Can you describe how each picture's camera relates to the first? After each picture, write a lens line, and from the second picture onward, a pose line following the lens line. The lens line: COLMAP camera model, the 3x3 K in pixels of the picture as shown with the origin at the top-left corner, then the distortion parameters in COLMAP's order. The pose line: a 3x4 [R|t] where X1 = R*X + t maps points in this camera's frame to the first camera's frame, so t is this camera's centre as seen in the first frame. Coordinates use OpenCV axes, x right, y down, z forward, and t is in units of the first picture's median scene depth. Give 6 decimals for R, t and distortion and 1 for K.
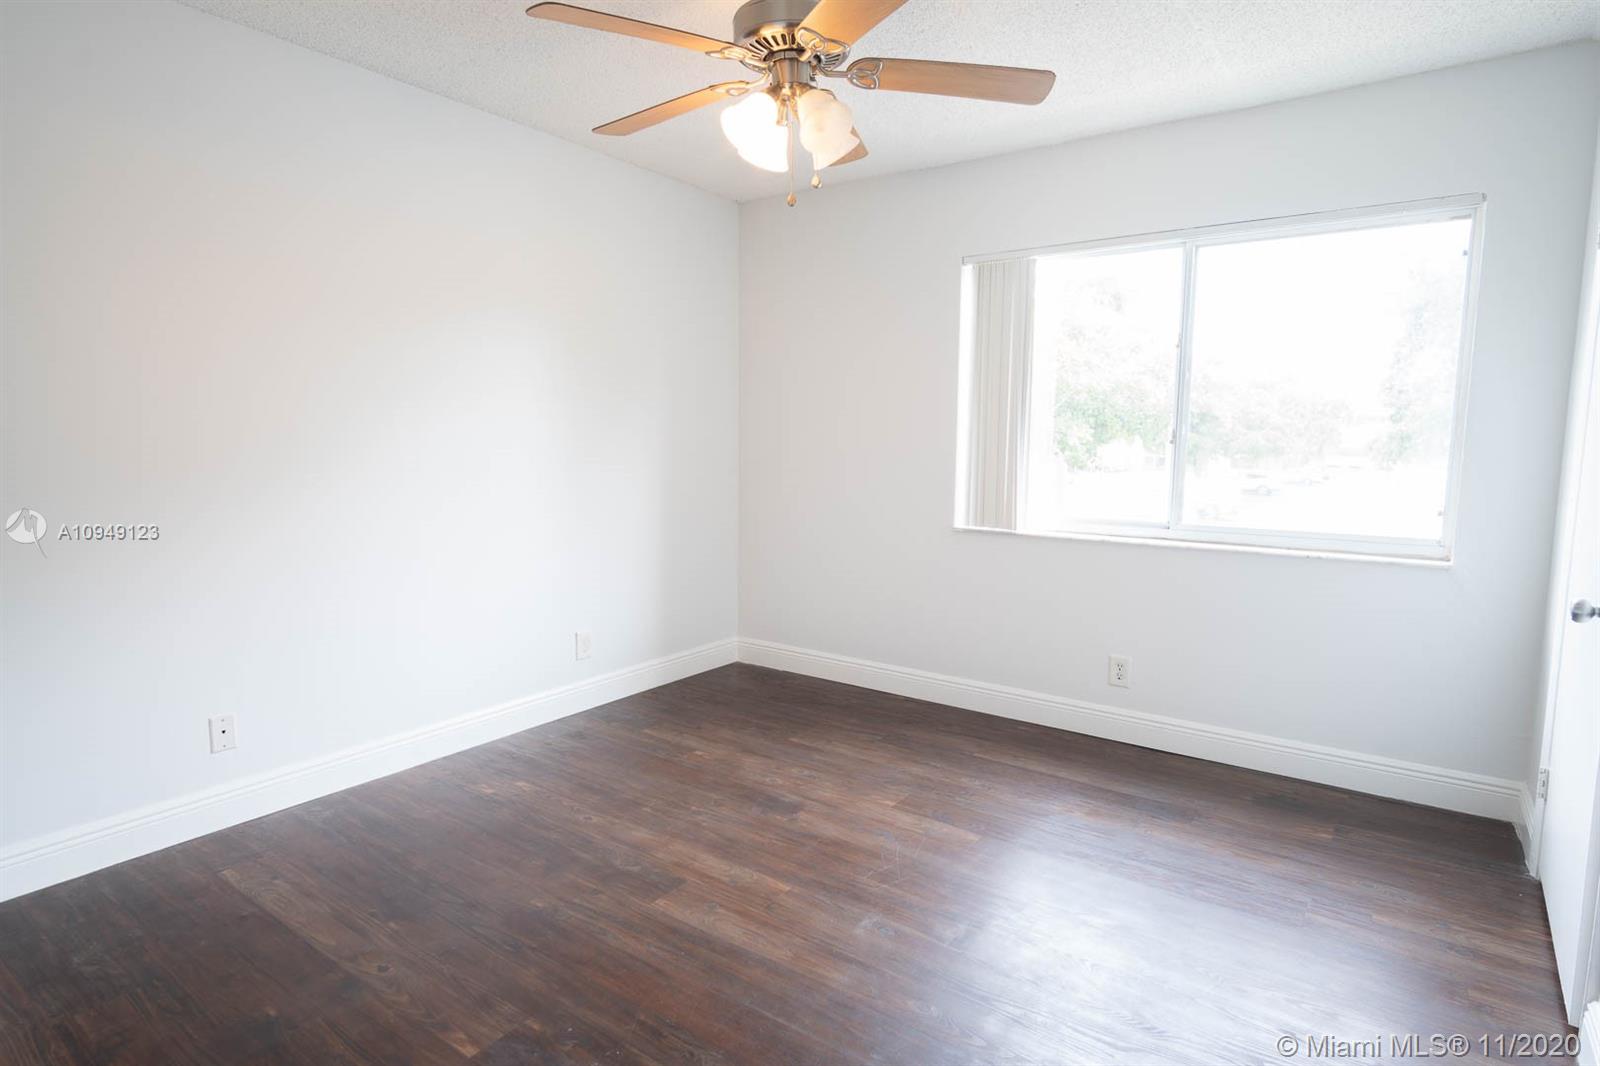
lens RADIAL K [[843.3, 0, 799.2], [0, 843.3, 535.6], [0, 0, 1]] dist [-0.028803, 0.007522]
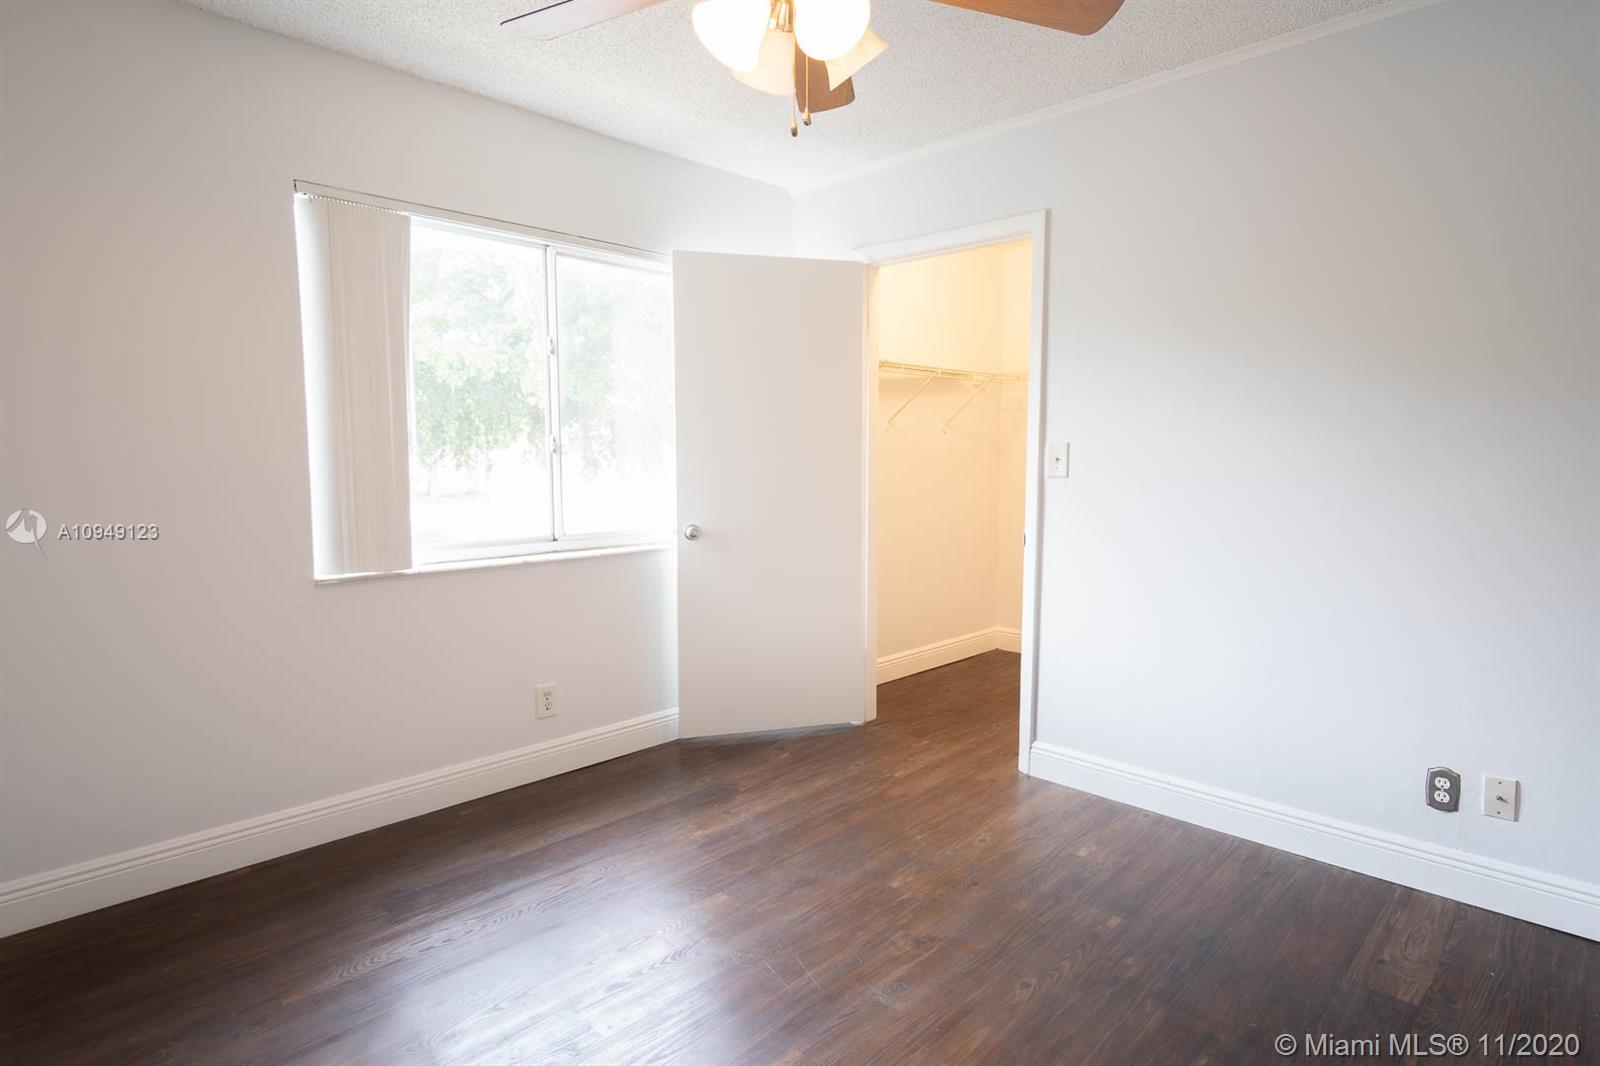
lens RADIAL K [[877.1, 0, 805.9], [0, 877.1, 526.8], [0, 0, 1]] dist [-0.005722, -0.001198]
pose [[0.121755, -0.096897, 0.987819, -0.528179], [0.108624, 0.990547, 0.083776, -0.079101], [-0.986599, 0.097100, 0.131129, 0.594471]]
